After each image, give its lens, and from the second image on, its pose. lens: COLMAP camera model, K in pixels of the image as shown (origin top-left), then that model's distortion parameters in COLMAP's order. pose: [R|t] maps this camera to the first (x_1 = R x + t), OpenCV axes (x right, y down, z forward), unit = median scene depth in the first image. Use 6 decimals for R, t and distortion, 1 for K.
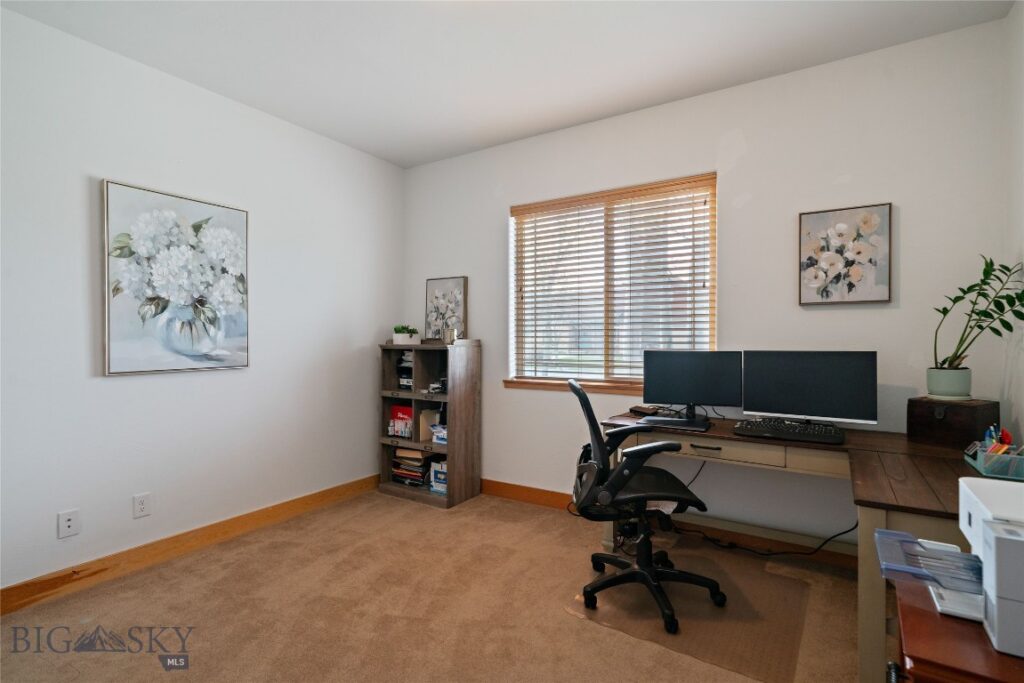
lens RADIAL K [[506.7, 0, 512.0], [0, 506.7, 341.5], [0, 0, 1]] dist [-0.000490, -0.000248]
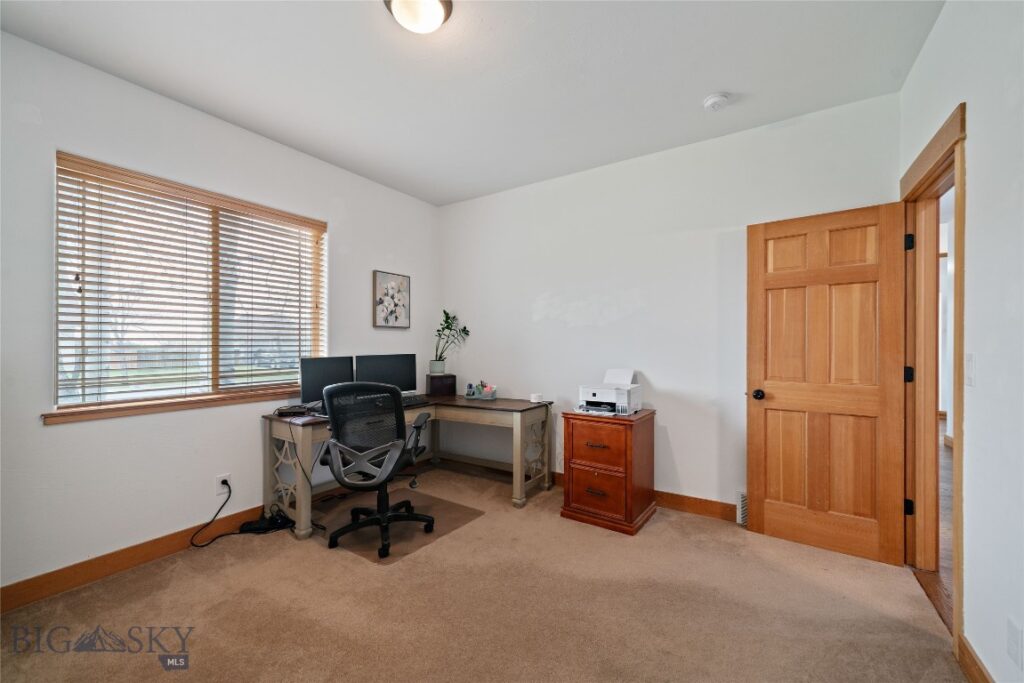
lens RADIAL K [[407.6, 0, 511.8], [0, 407.6, 345.5], [0, 0, 1]] dist [-0.000863, -0.000022]
pose [[0.003447, -0.001533, 0.999993, -0.754592], [0.009846, 0.999950, 0.001499, -0.009147], [-0.999946, 0.009841, 0.003462, 0.571784]]
